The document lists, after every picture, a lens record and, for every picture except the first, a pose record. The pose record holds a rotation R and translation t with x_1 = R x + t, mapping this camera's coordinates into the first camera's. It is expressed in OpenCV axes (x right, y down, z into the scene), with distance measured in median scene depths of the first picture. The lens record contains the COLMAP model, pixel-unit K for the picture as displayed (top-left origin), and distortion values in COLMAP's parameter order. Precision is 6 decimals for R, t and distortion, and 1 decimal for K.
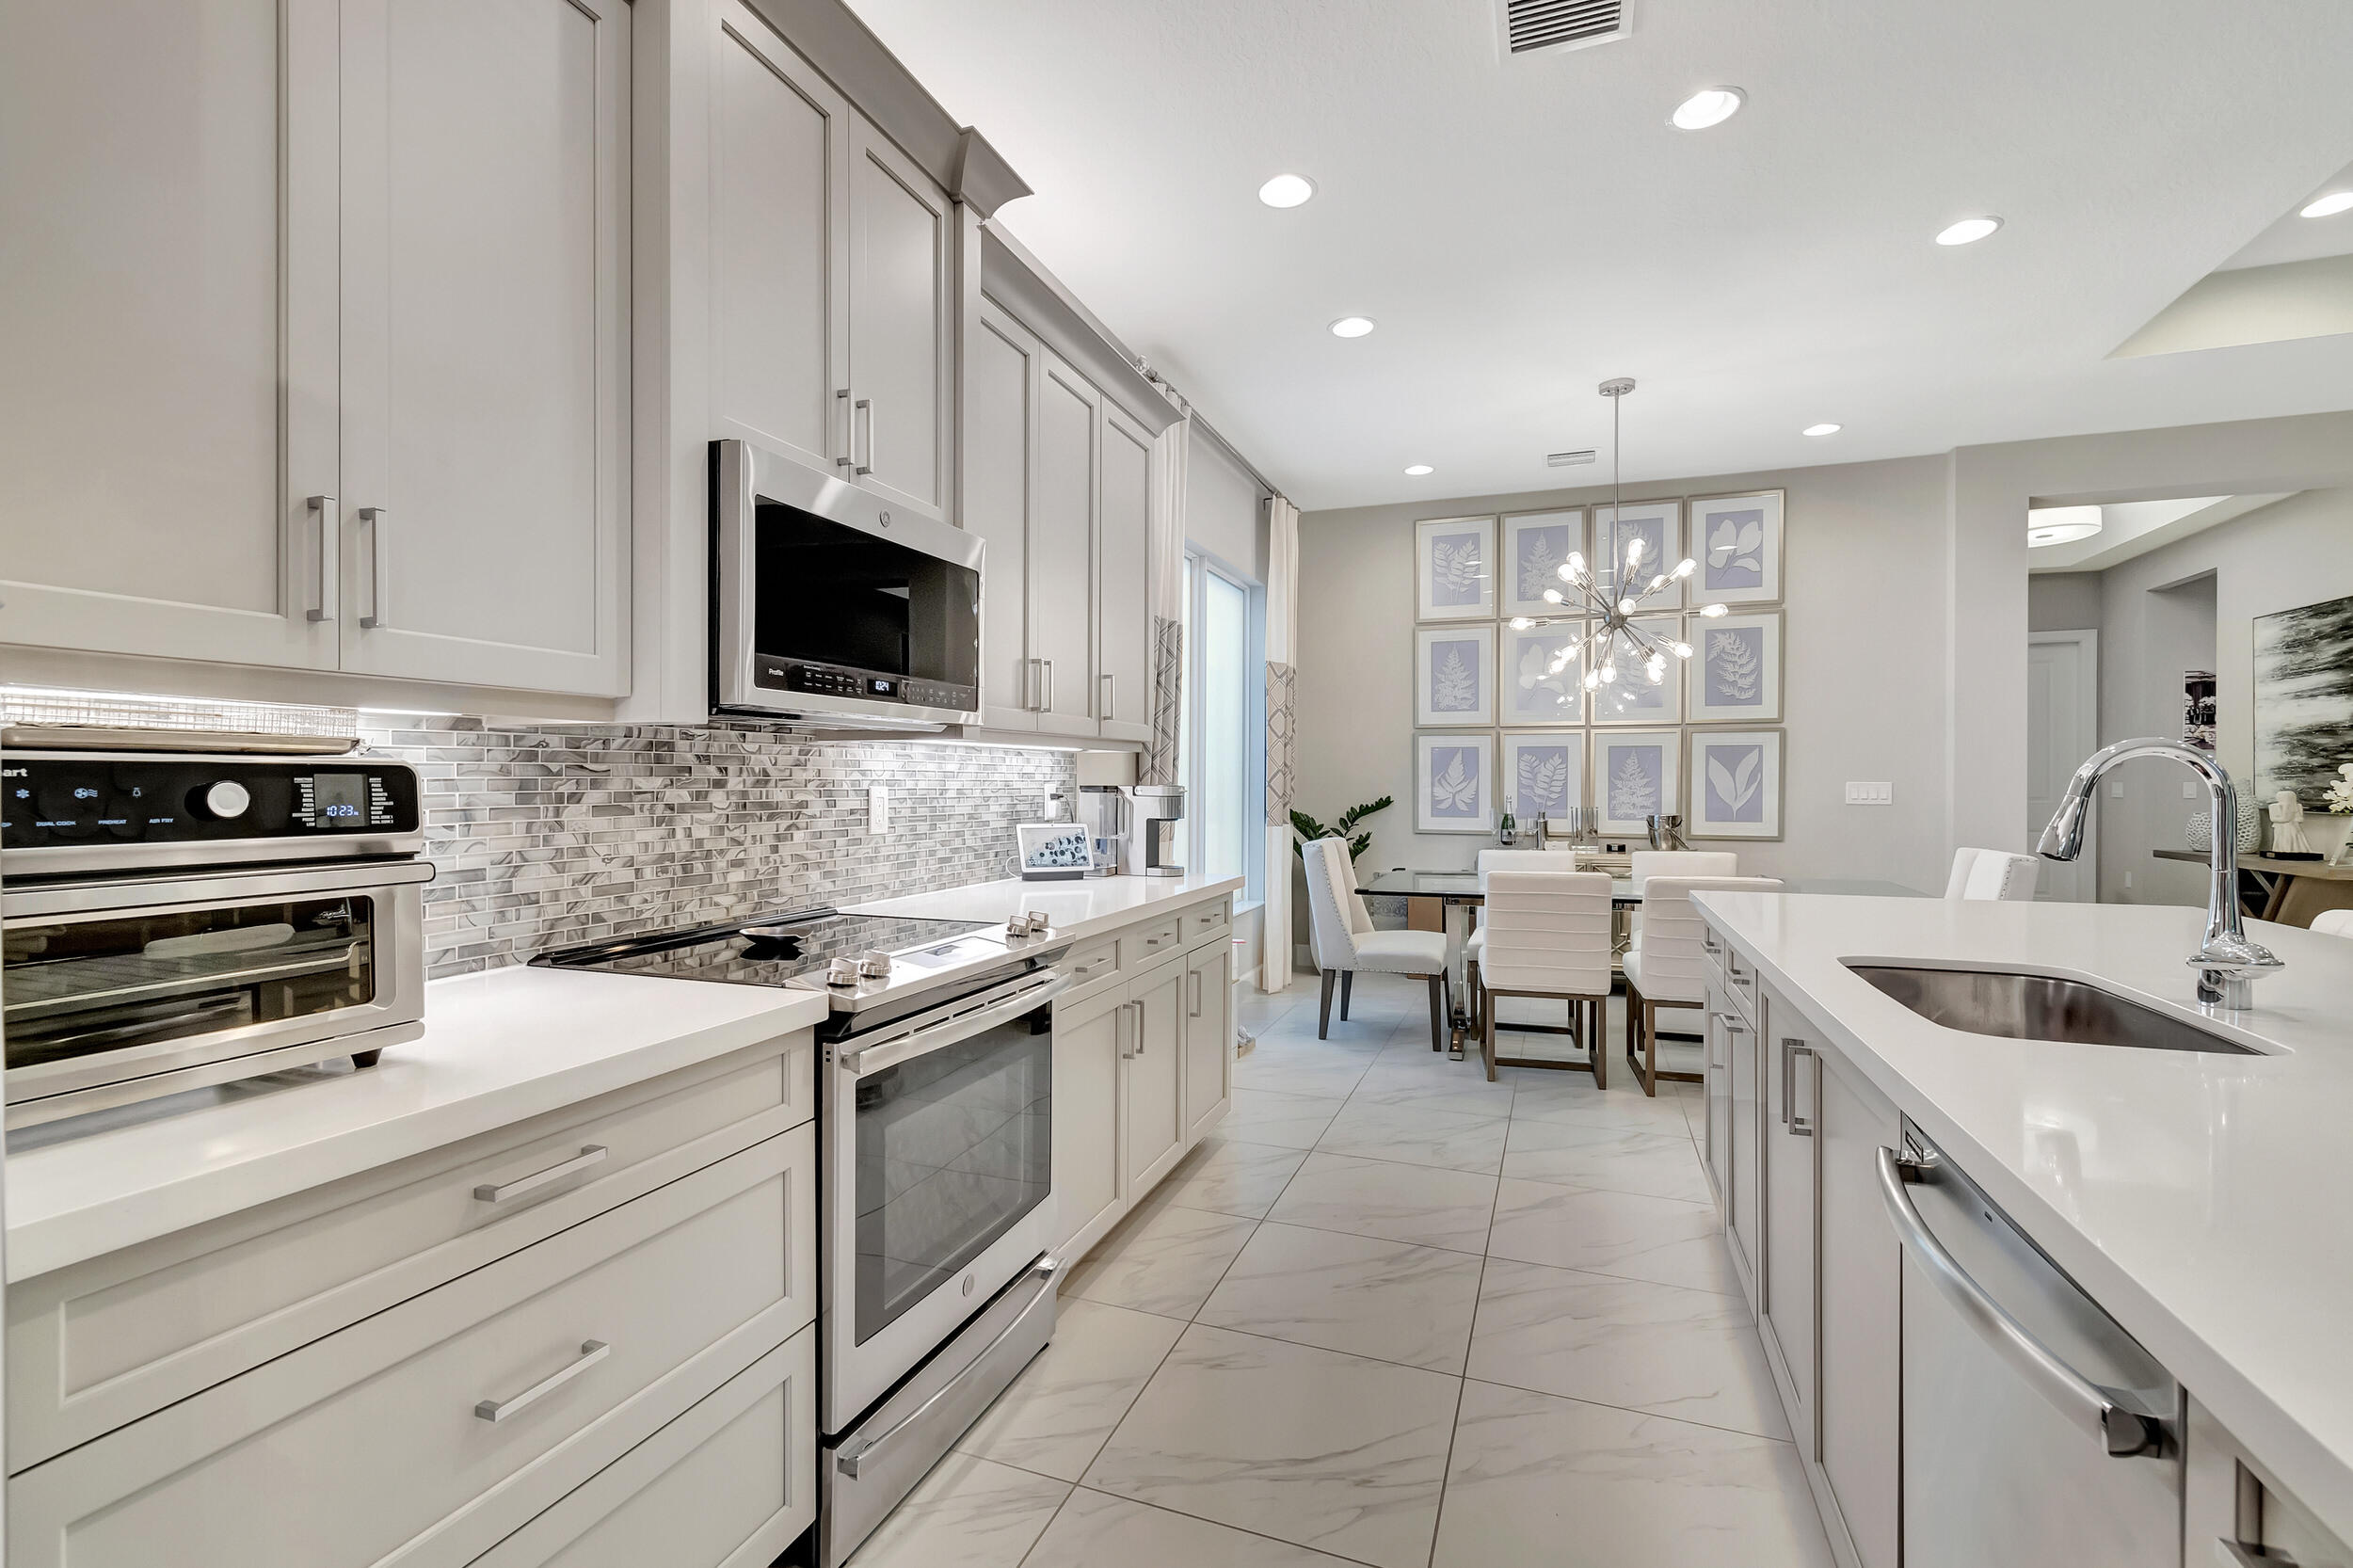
lens RADIAL K [[1053.8, 0, 1163.4], [0, 1053.8, 788.2], [0, 0, 1]] dist [0.006143, -0.000283]
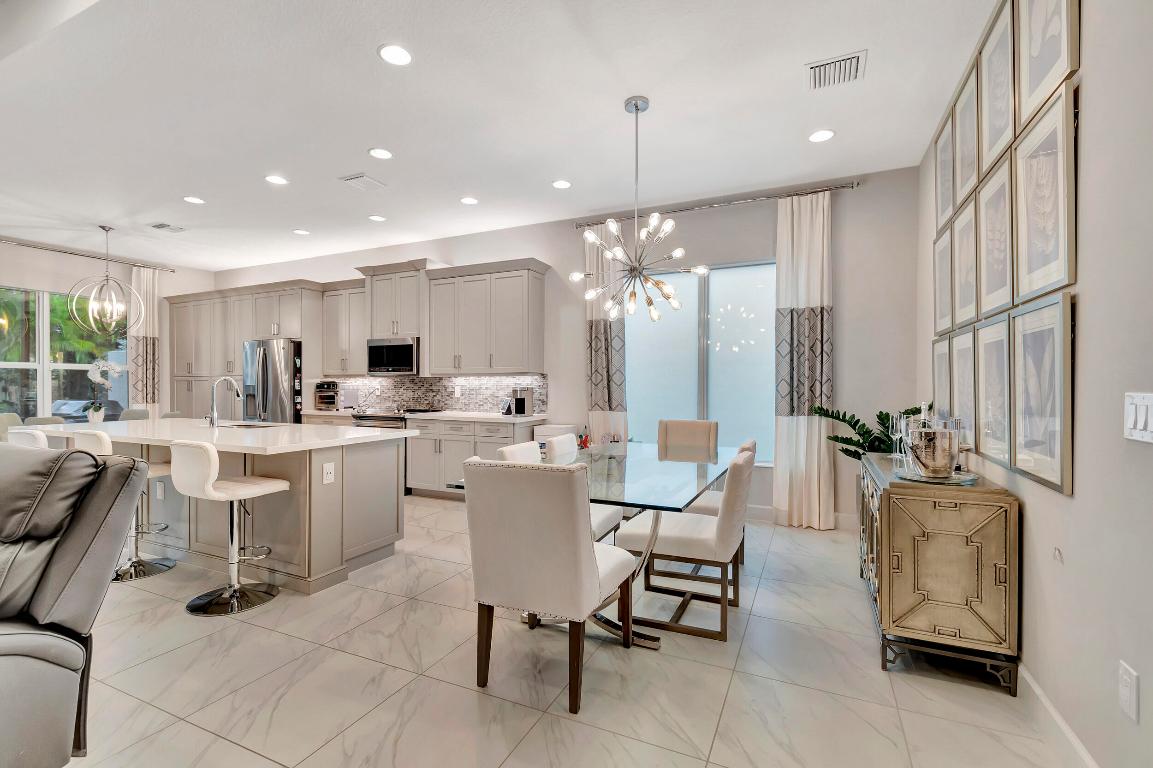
lens RADIAL K [[516.4, 0, 570.1], [0, 516.4, 386.0], [0, 0, 1]] dist [0.006143, -0.000283]
pose [[-0.078710, 0.003208, -0.996892, 2.122731], [-0.008449, 0.999957, 0.003885, -0.017750], [0.996862, 0.008729, -0.078679, 1.837259]]
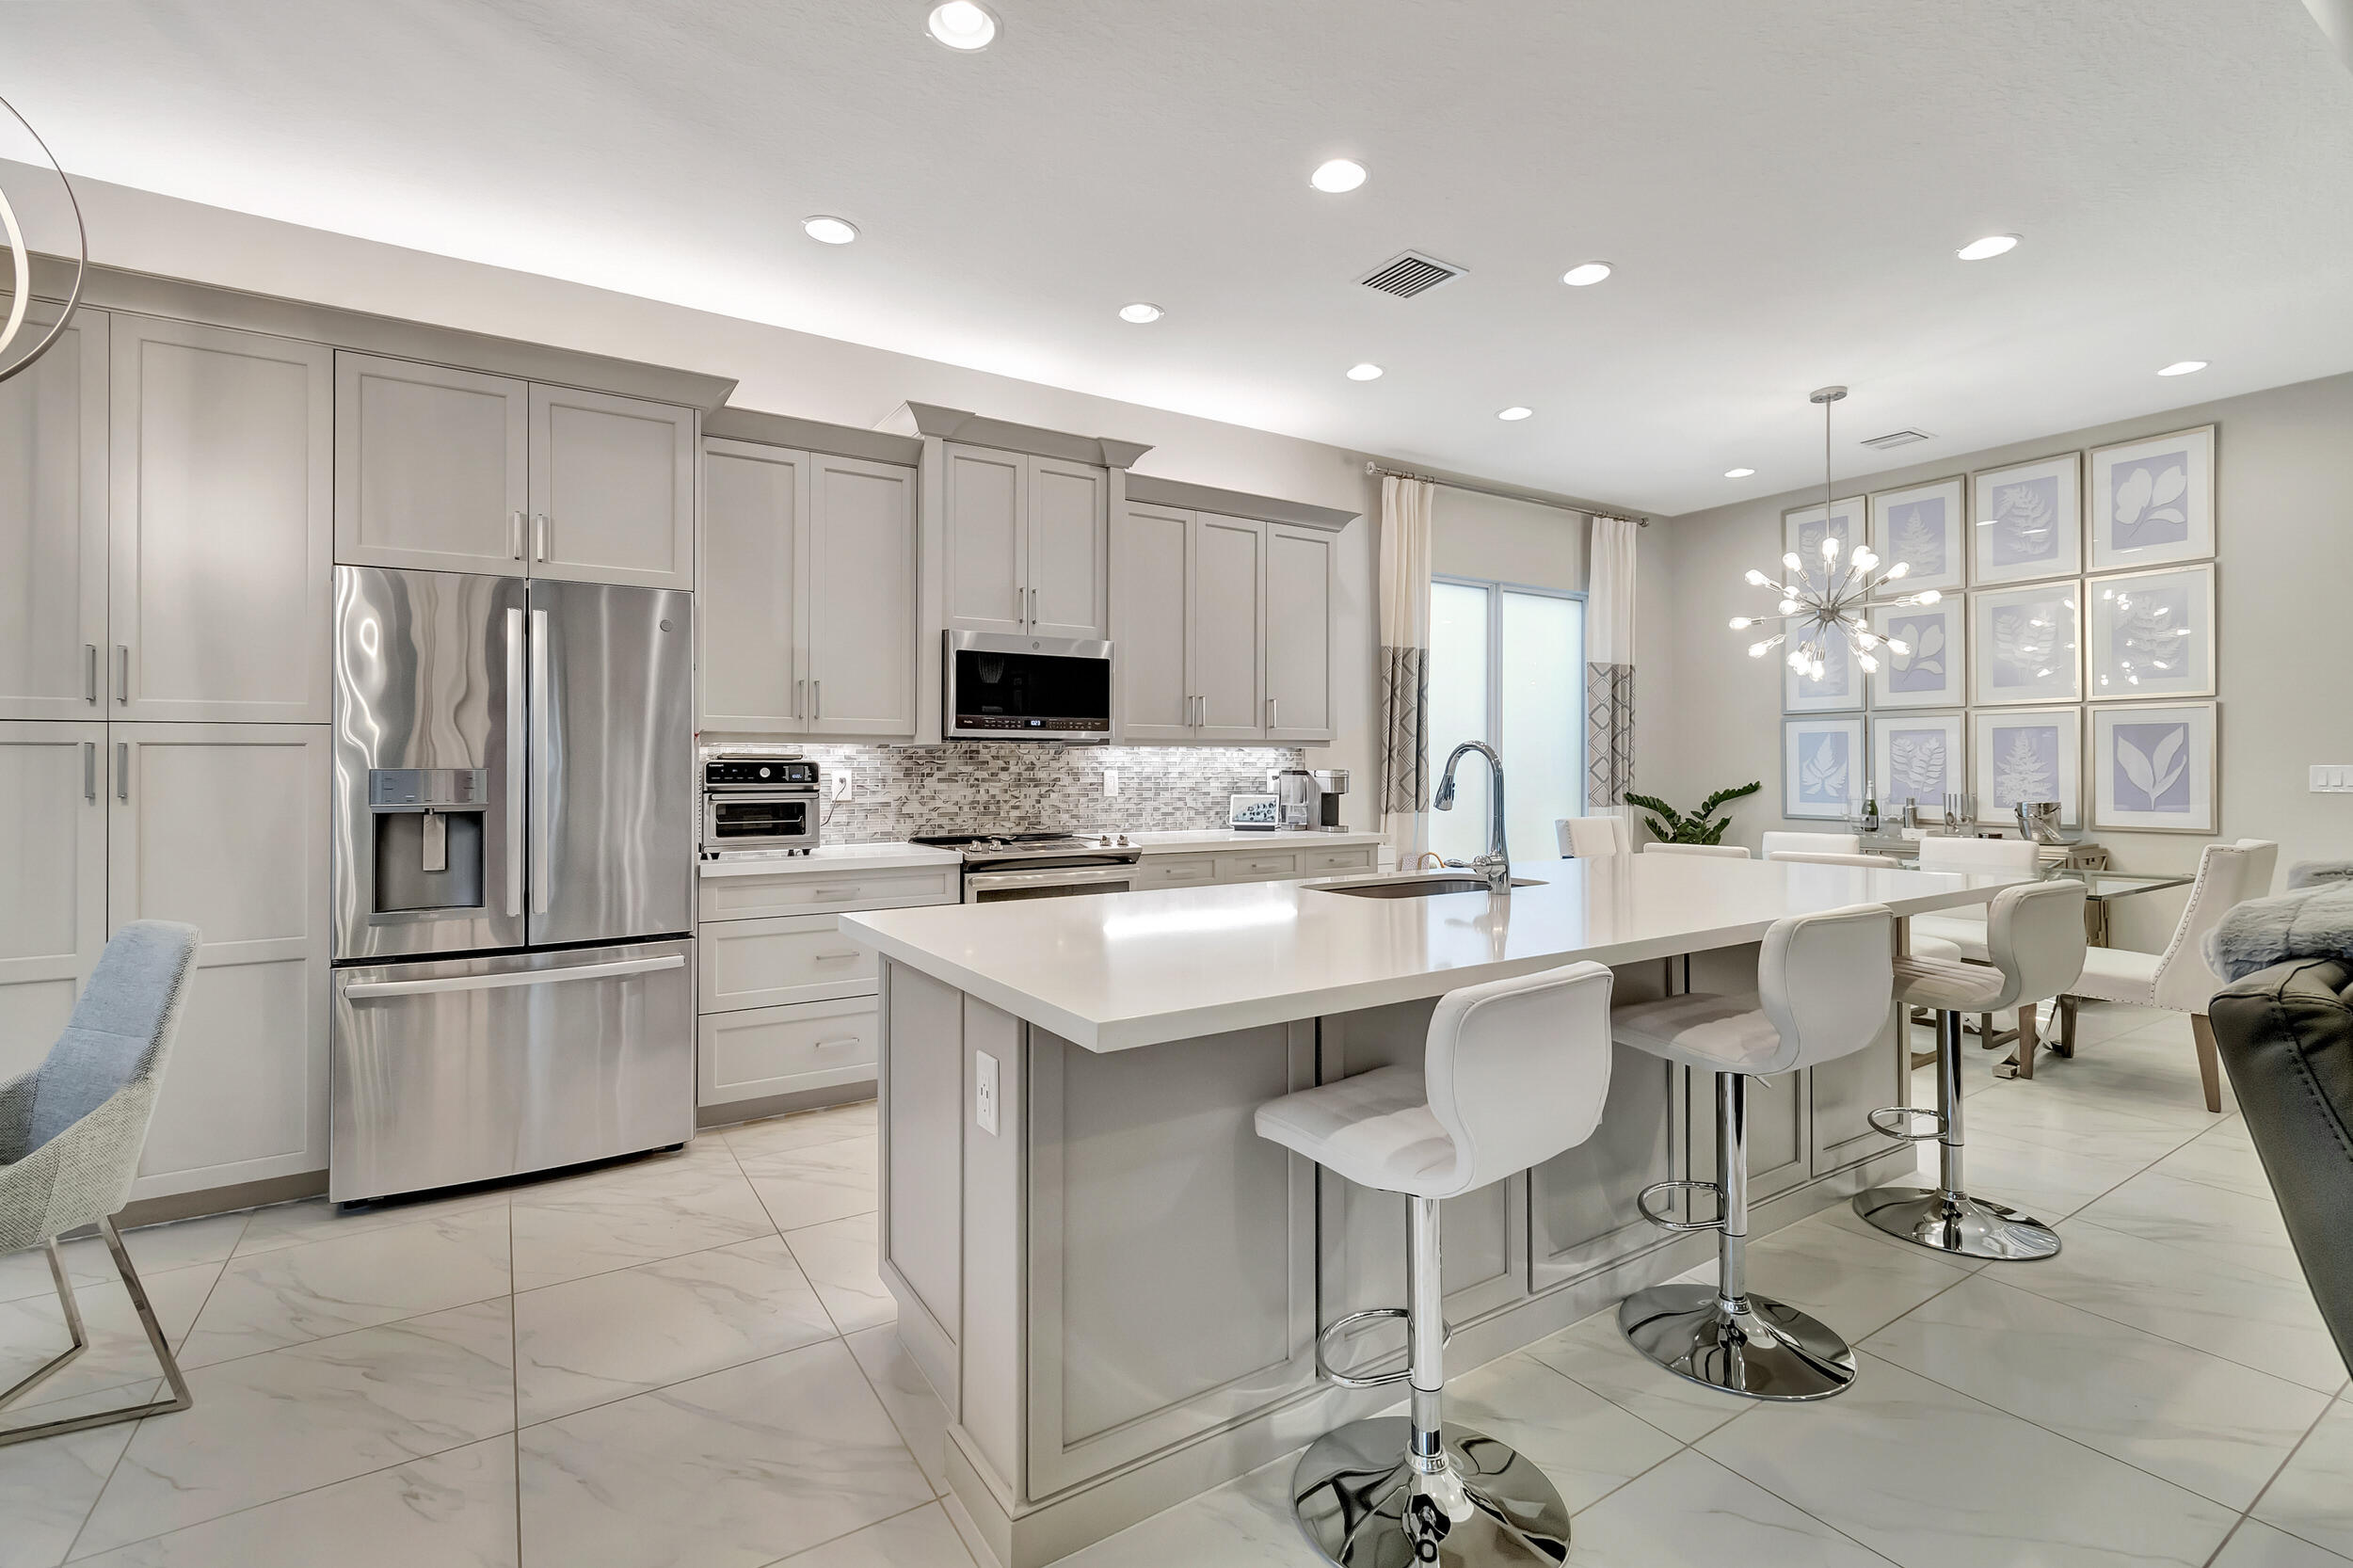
lens RADIAL K [[1052.2, 0, 1168.4], [0, 1052.2, 762.6], [0, 0, 1]] dist [0.002671, -0.000134]
pose [[0.802418, -0.006538, -0.596727, 0.997932], [-0.001379, 0.999917, -0.012810, 0.008571], [0.596761, 0.011101, 0.802342, -0.451372]]
